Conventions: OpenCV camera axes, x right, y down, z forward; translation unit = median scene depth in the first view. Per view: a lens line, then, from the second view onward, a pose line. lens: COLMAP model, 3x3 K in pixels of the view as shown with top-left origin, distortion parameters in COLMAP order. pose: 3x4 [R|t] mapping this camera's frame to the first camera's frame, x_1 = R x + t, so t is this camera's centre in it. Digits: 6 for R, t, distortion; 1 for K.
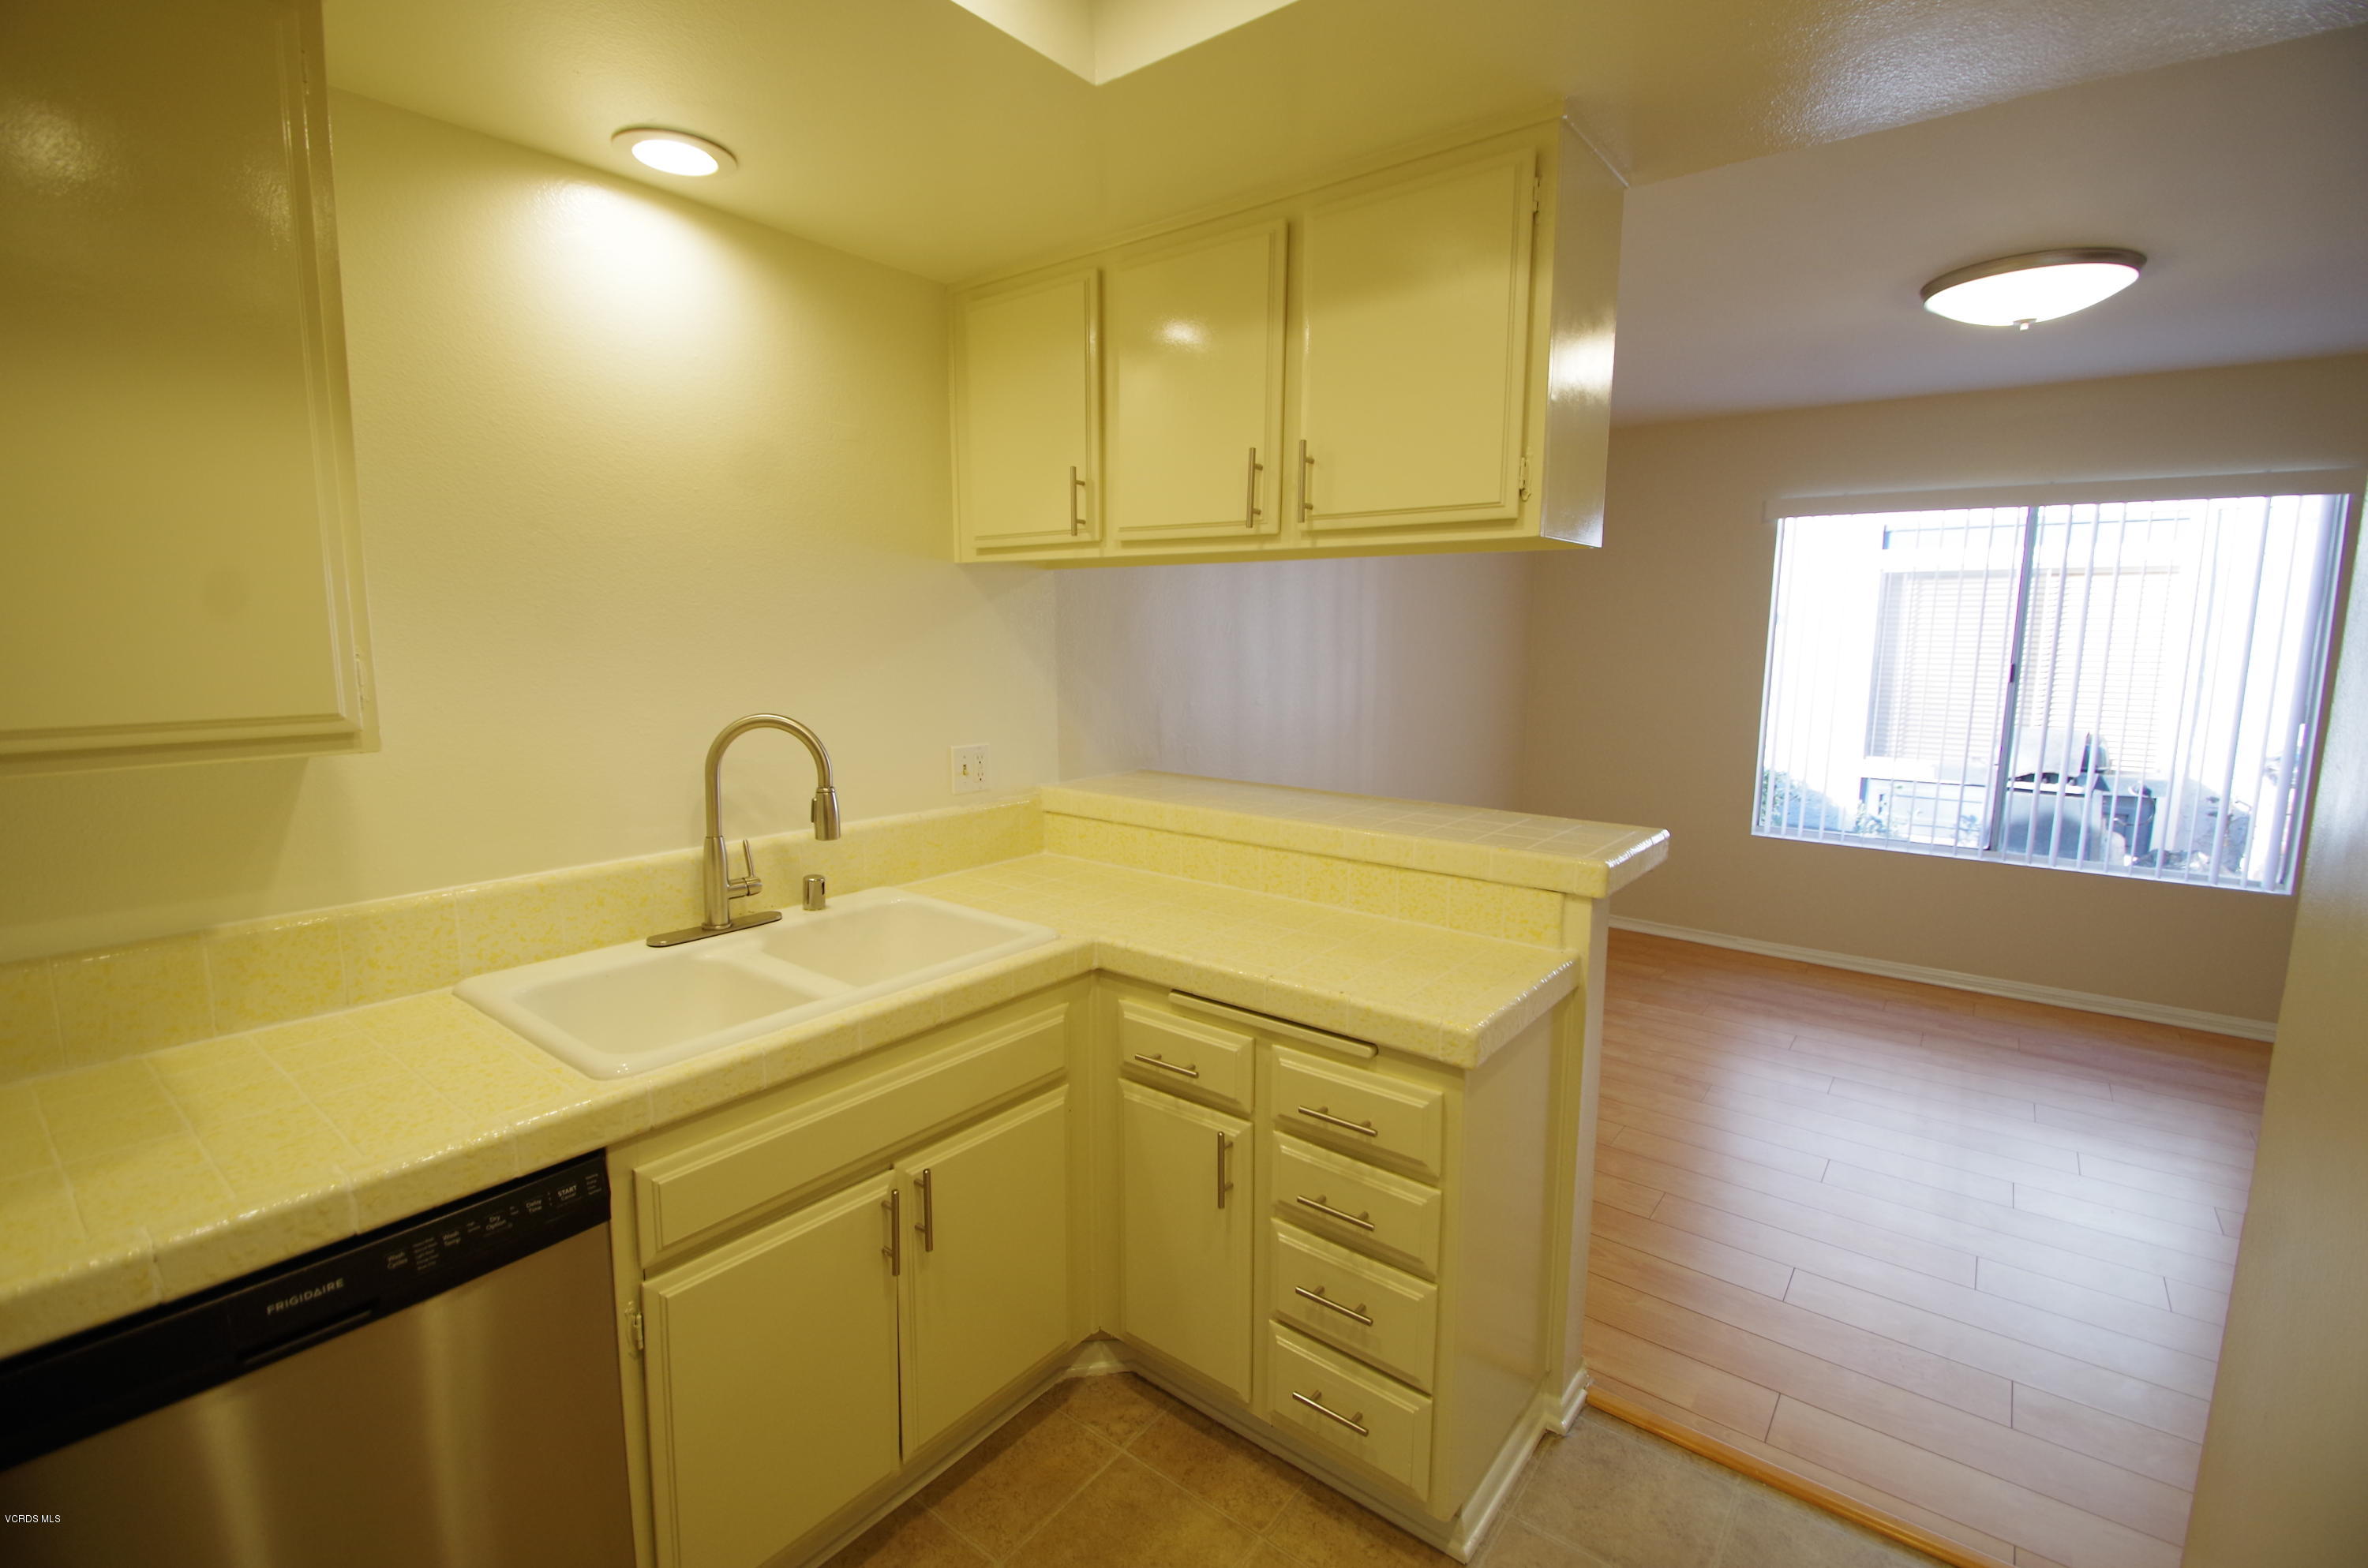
lens RADIAL K [[1041.1, 0, 1167.1], [0, 1041.1, 781.1], [0, 0, 1]] dist [0.017319, -0.020658]
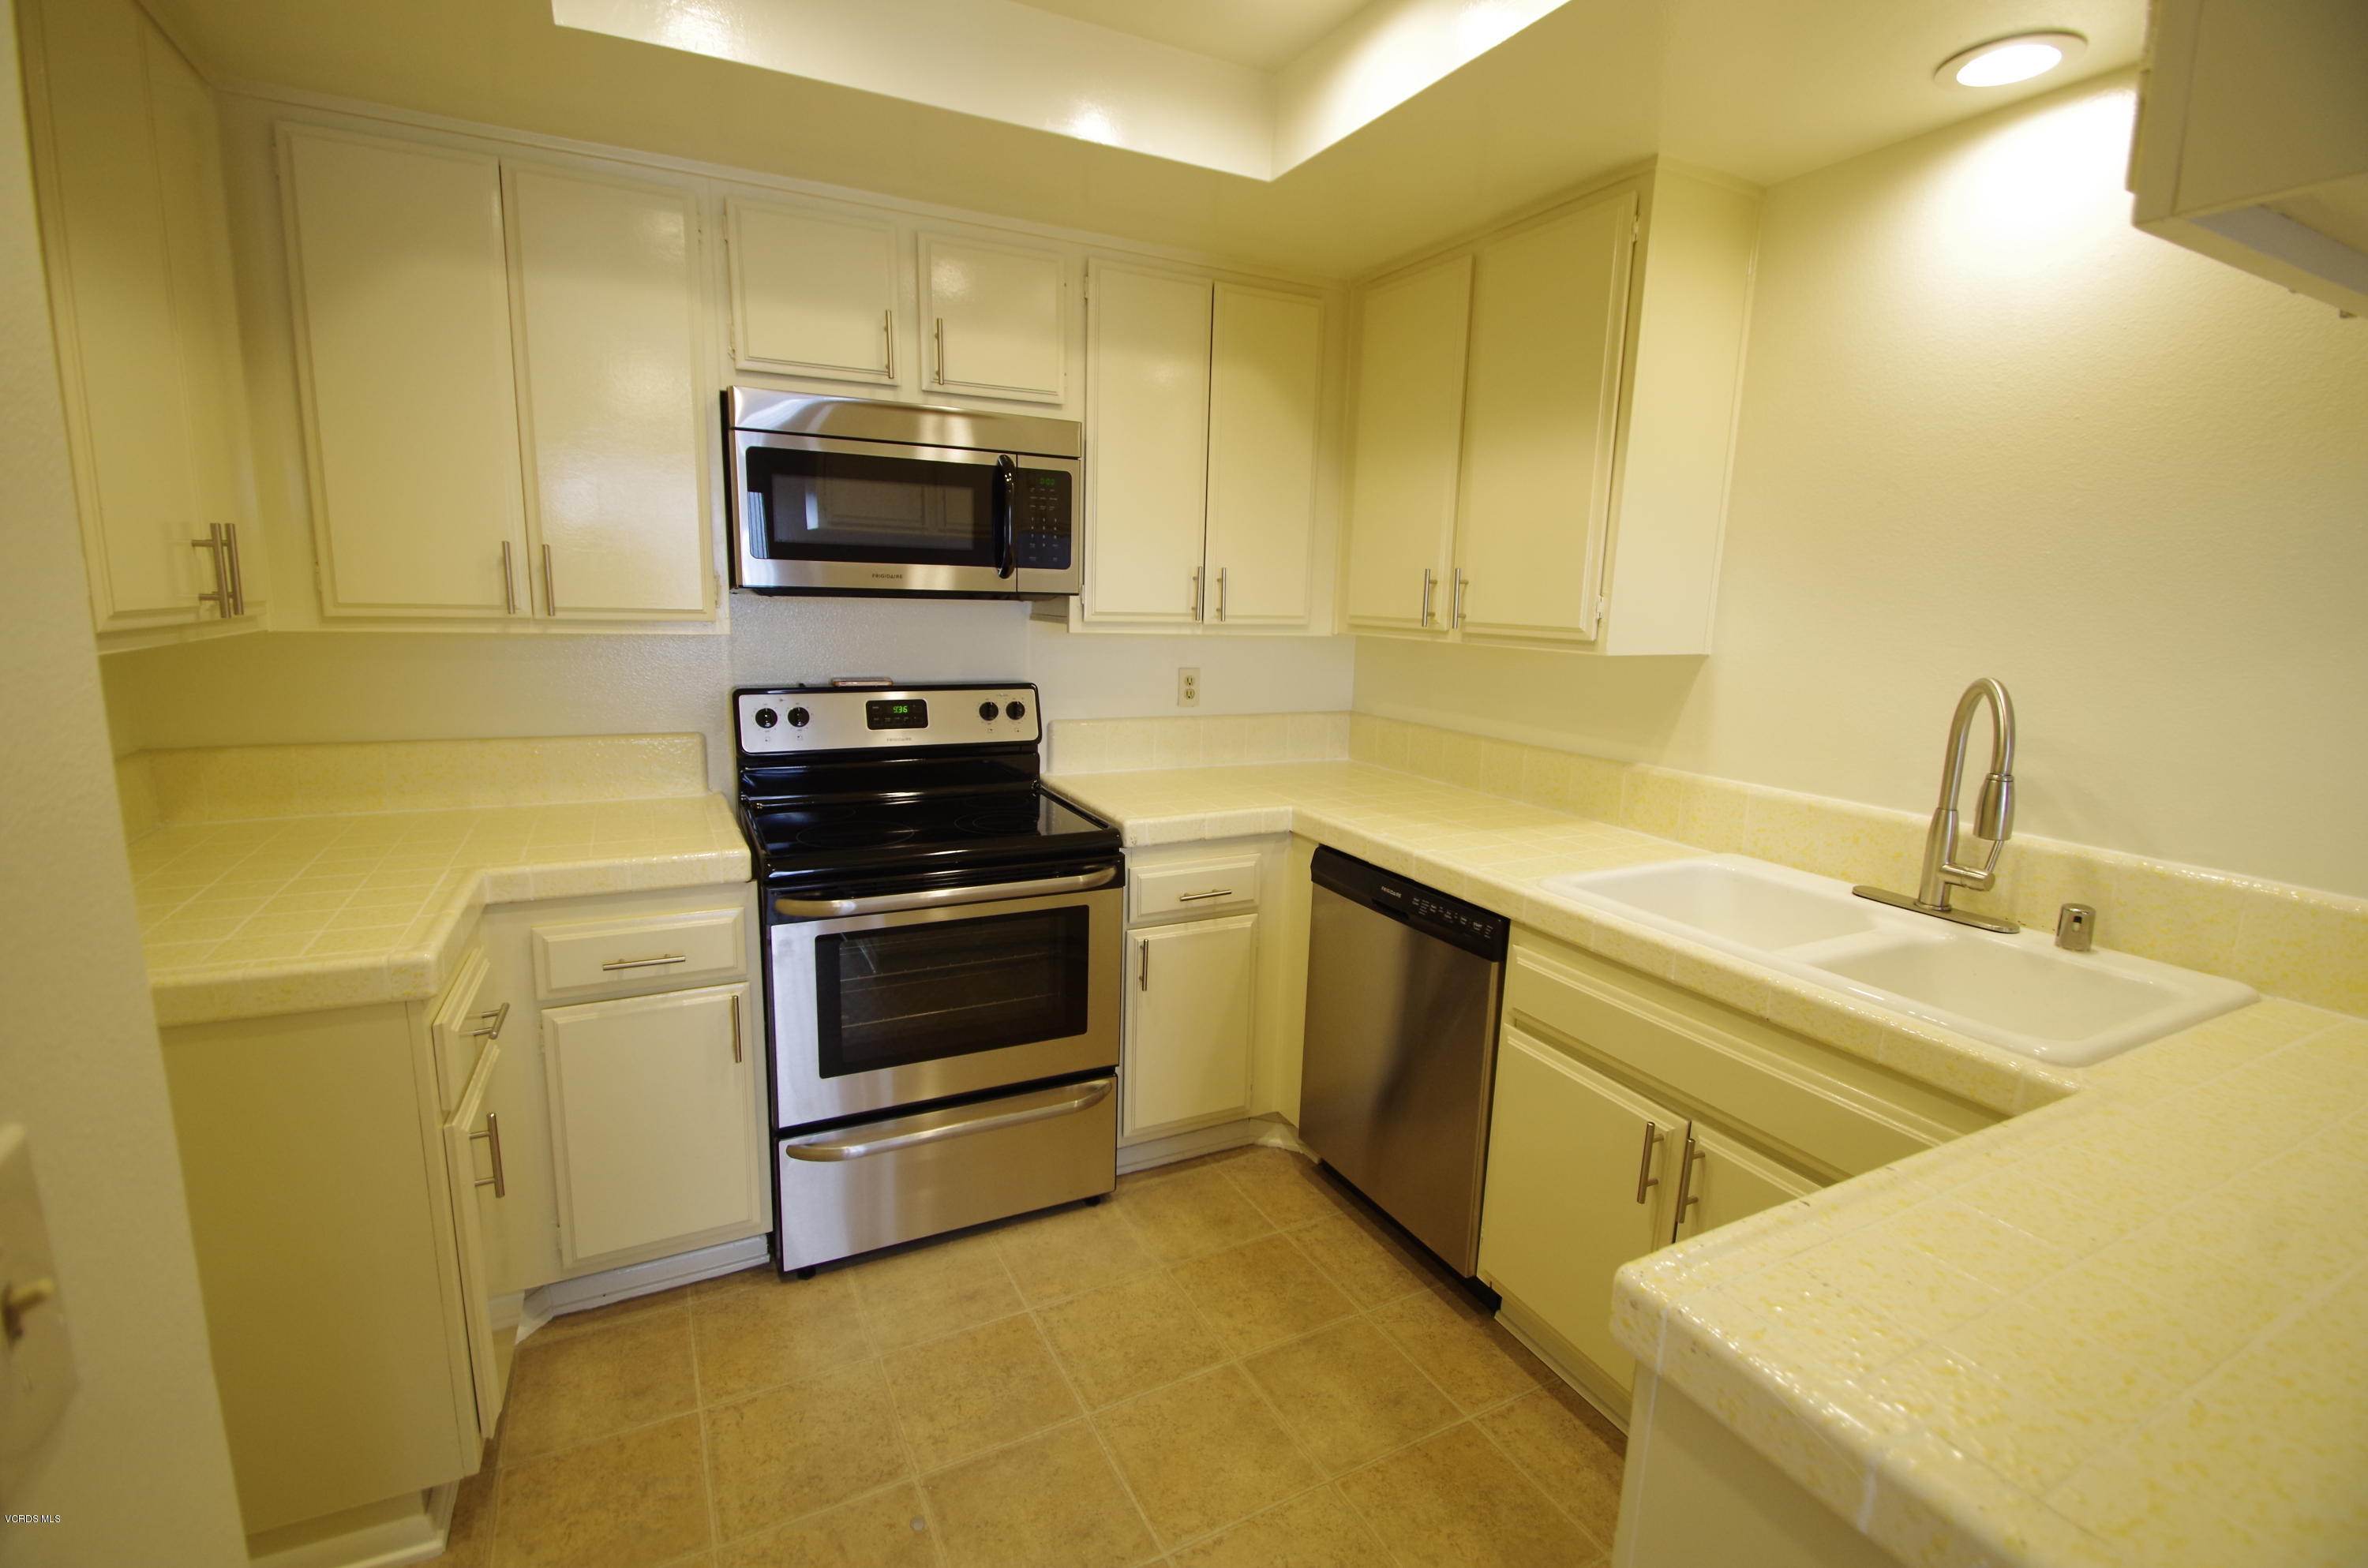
lens RADIAL K [[1041.1, 0, 1167.1], [0, 1041.1, 781.1], [0, 0, 1]] dist [0.017319, -0.020658]
pose [[-0.422017, 0.147588, -0.894494, 0.792834], [-0.156060, 0.960105, 0.232042, -0.090062], [0.893055, 0.237520, -0.382148, 0.877944]]
